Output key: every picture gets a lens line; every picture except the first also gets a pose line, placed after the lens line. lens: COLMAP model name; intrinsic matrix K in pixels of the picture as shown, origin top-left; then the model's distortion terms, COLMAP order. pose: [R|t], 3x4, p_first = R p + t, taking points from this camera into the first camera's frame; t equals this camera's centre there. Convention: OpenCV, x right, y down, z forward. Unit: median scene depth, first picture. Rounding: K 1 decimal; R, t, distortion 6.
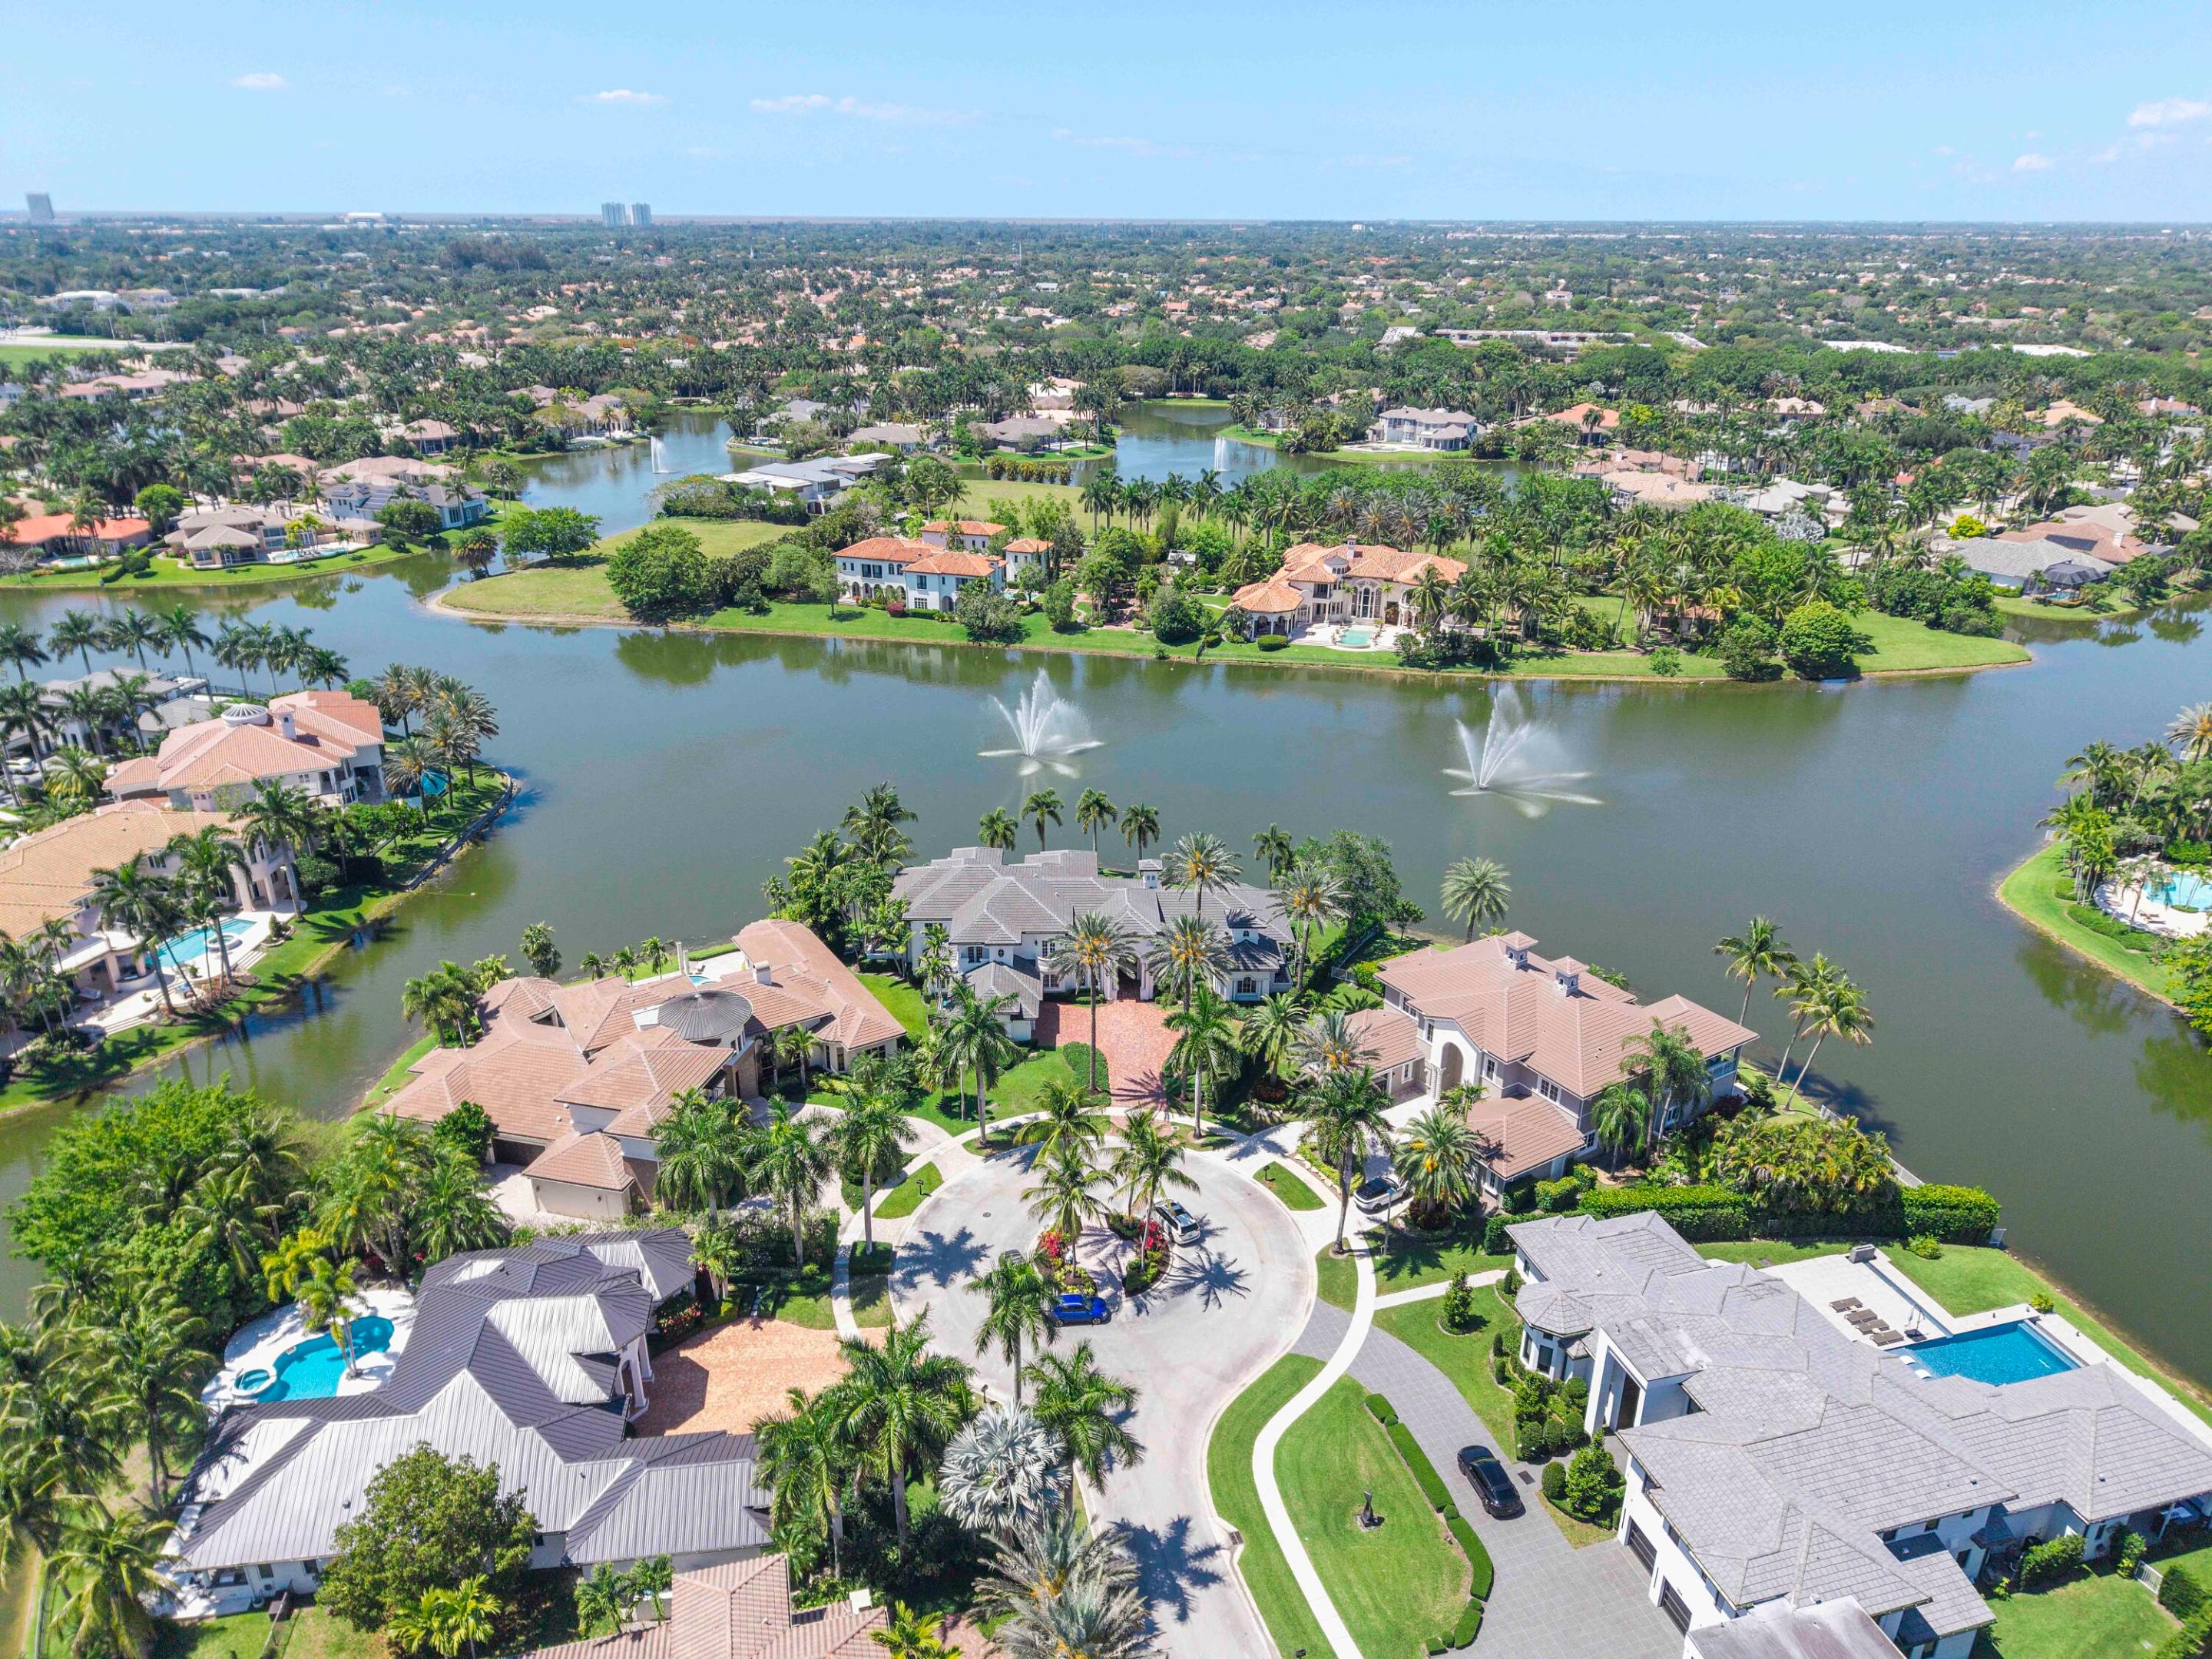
lens RADIAL K [[1504.0, 0, 1118.9], [0, 1504.0, 829.2], [0, 0, 1]] dist [0.050751, -0.071007]
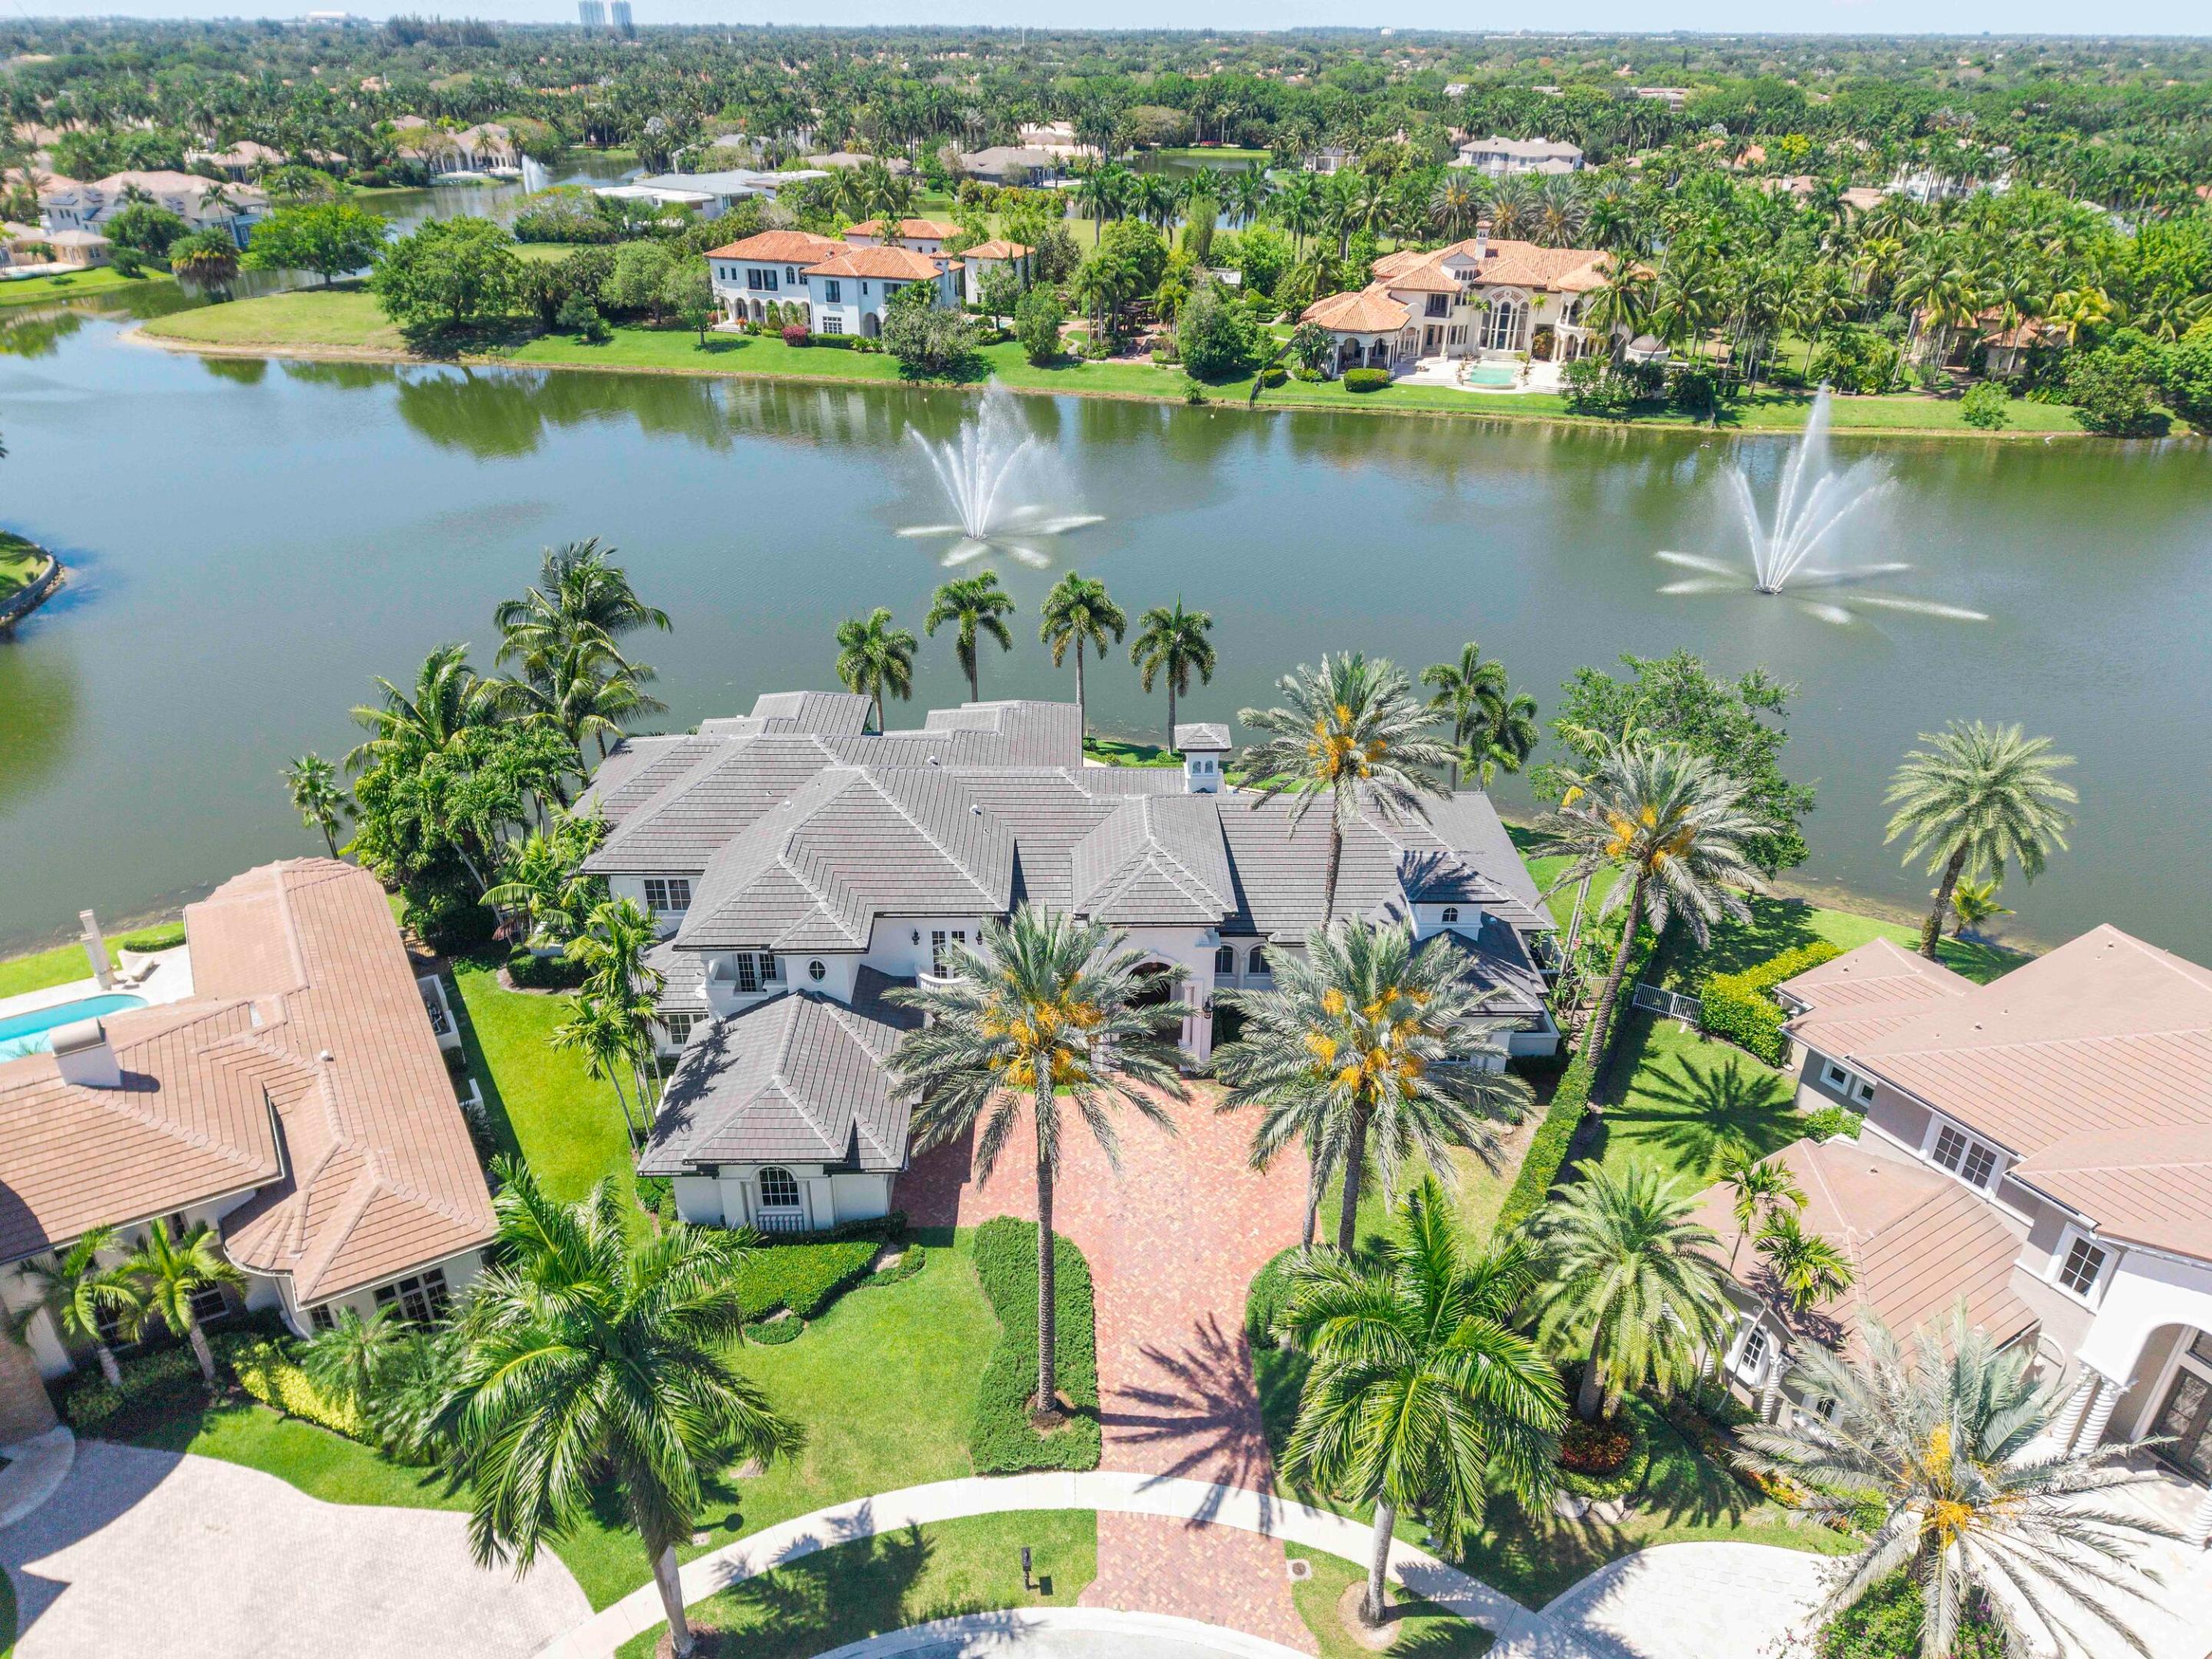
lens RADIAL K [[1504.0, 0, 1118.9], [0, 1504.0, 829.2], [0, 0, 1]] dist [0.050751, -0.071007]
pose [[0.999970, 0.005802, -0.005213, -0.000196], [-0.005253, 0.994999, 0.099747, 0.004330], [0.005765, -0.099717, 0.994999, 0.323182]]
